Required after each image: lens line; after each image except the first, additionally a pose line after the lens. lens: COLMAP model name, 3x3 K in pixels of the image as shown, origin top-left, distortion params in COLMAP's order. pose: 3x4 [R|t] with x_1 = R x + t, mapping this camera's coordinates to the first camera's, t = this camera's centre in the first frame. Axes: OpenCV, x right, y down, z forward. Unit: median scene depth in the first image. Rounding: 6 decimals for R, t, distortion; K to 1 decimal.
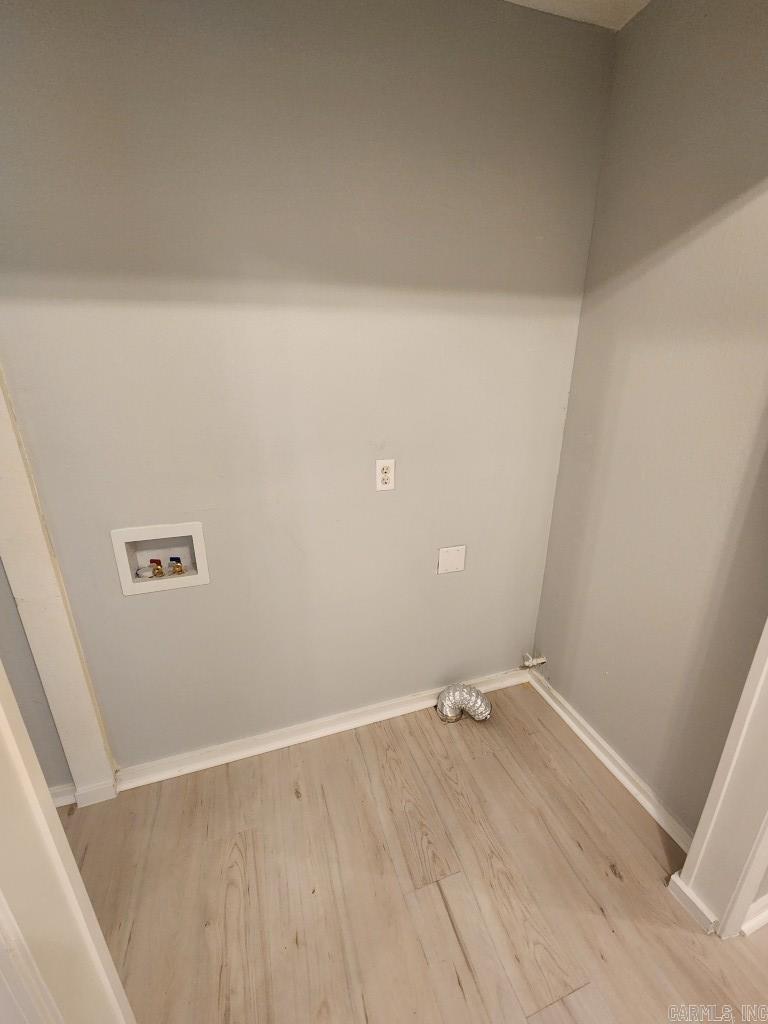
lens RADIAL K [[419.6, 0, 385.3], [0, 419.6, 507.8], [0, 0, 1]] dist [0.001673, -0.001431]
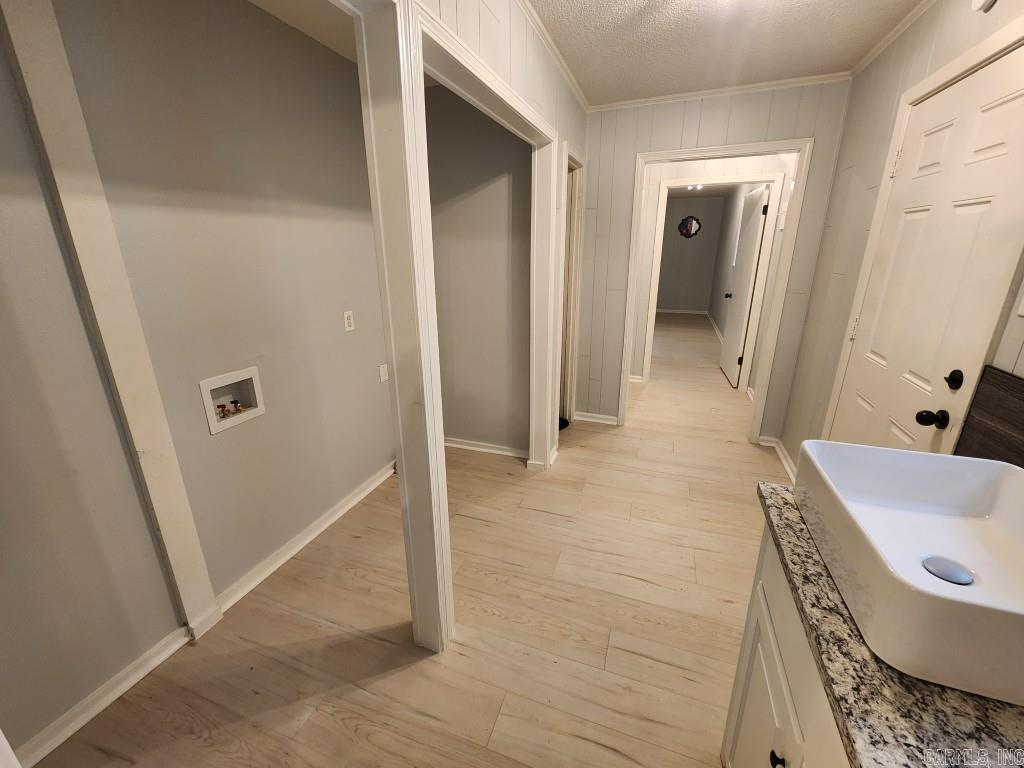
lens RADIAL K [[419.6, 0, 505.8], [0, 419.6, 383.9], [0, 0, 1]] dist [0.001673, -0.001431]
pose [[0.628941, -0.243999, 0.738172, -0.944144], [0.261155, 0.960609, 0.095014, 0.170038], [-0.732278, 0.133019, 0.667888, -0.509576]]
